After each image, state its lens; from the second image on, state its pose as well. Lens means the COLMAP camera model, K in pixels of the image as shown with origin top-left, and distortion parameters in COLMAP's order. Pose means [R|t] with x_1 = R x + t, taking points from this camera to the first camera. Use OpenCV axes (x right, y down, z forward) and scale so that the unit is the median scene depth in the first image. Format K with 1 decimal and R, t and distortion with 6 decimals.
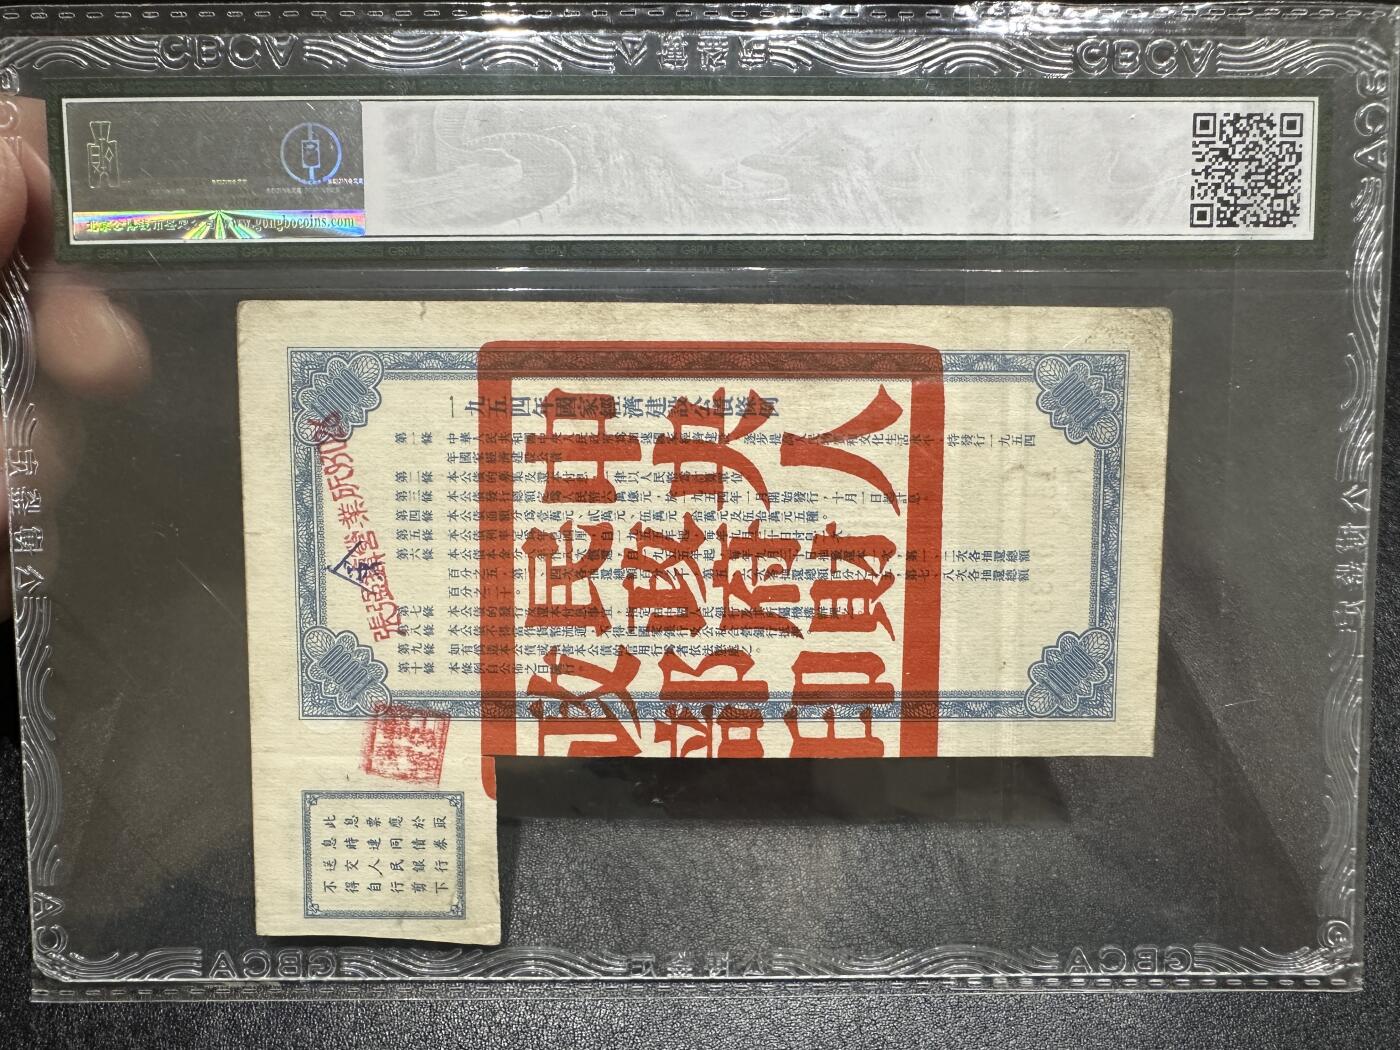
lens RADIAL K [[978.1, 0, 700.0], [0, 978.1, 525.0], [0, 0, 1]] dist [0.050975, 0.003196]
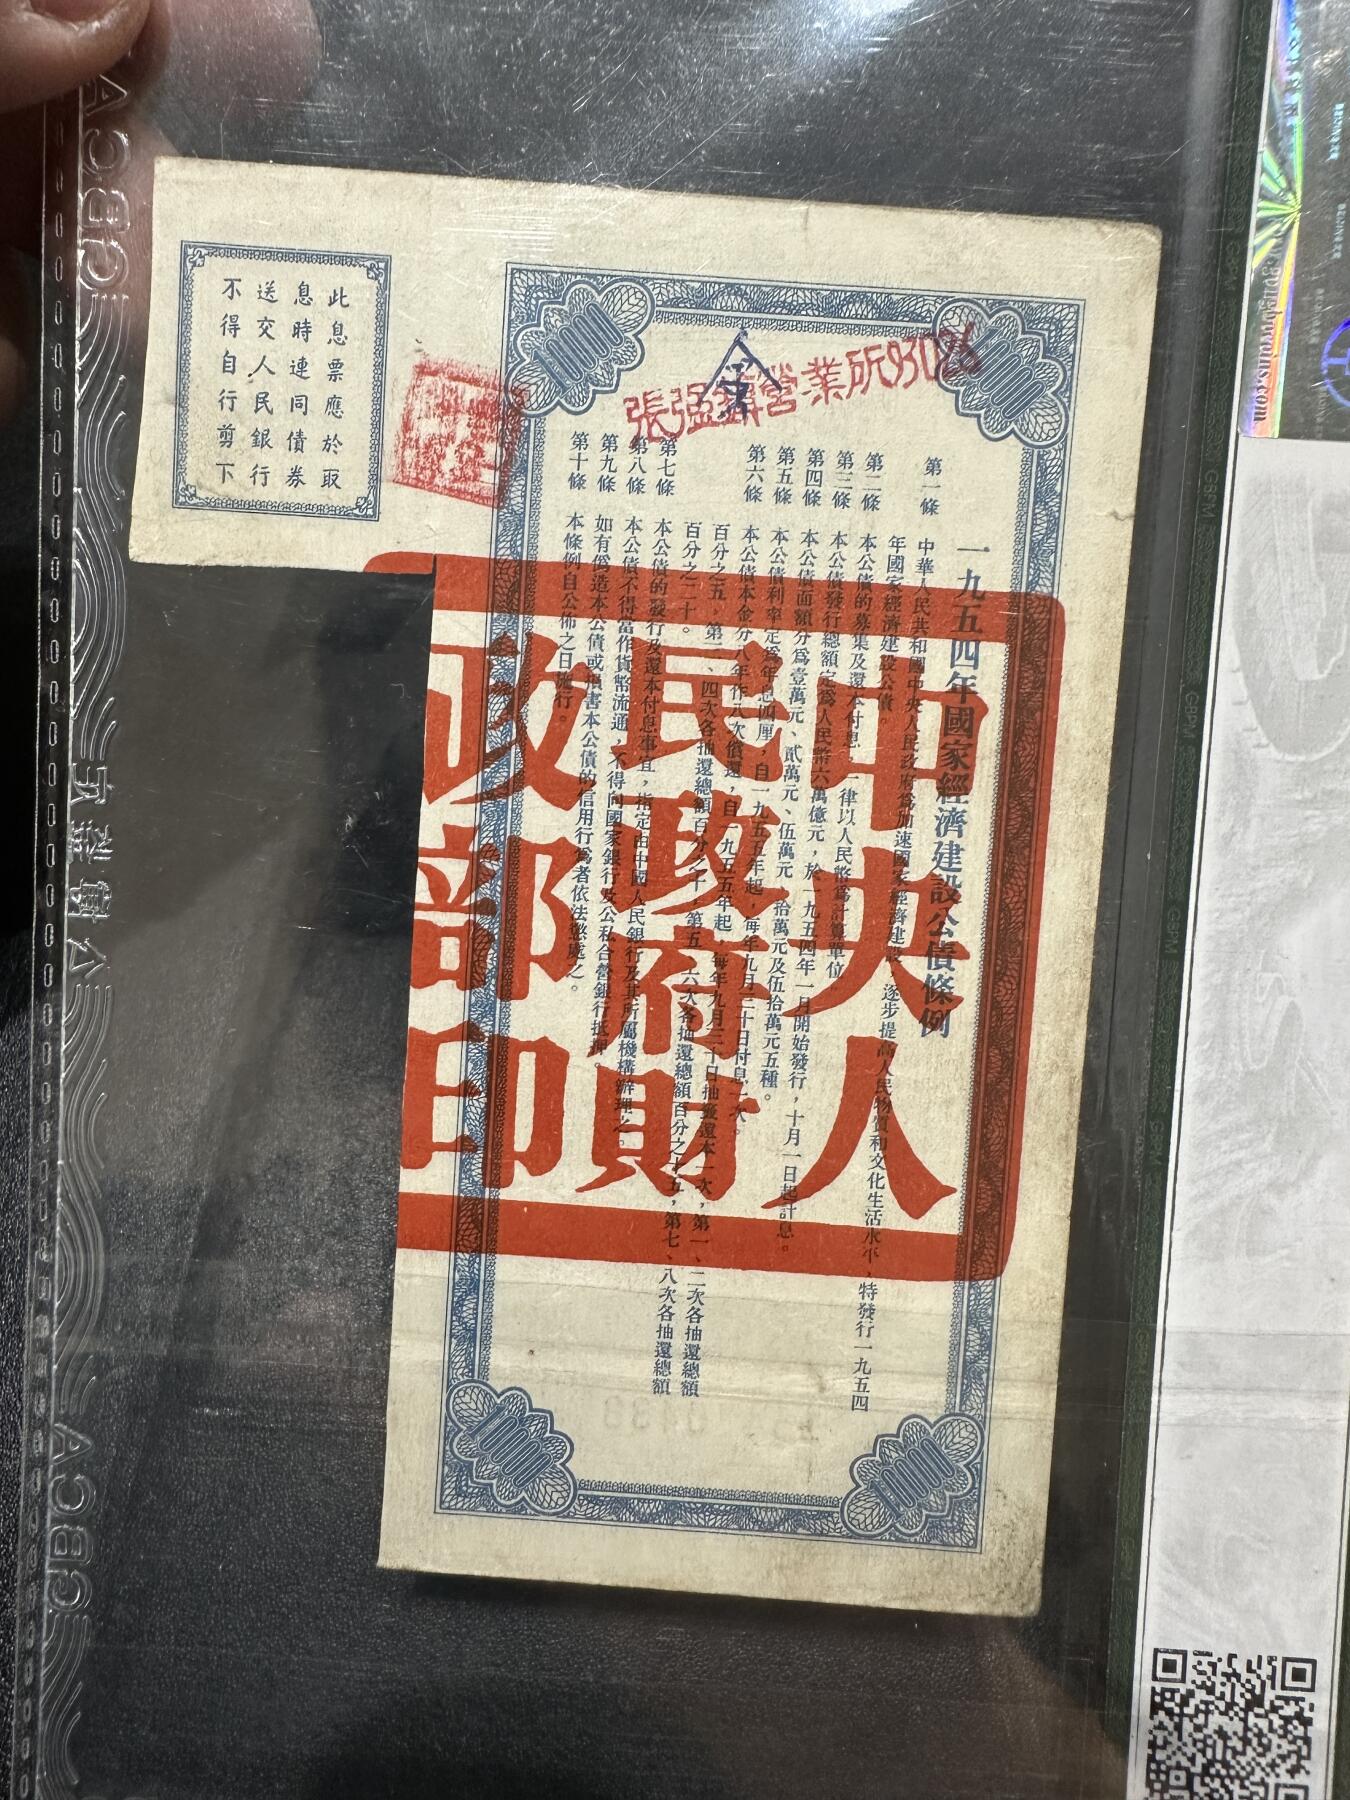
lens RADIAL K [[1257.6, 0, 675.0], [0, 1257.6, 900.0], [0, 0, 1]] dist [0.050975, 0.003196]
pose [[-0.067488, 0.997693, 0.007338, -0.010332], [-0.995319, -0.067834, 0.068835, 0.005152], [0.069174, -0.002658, 0.997601, 0.140945]]
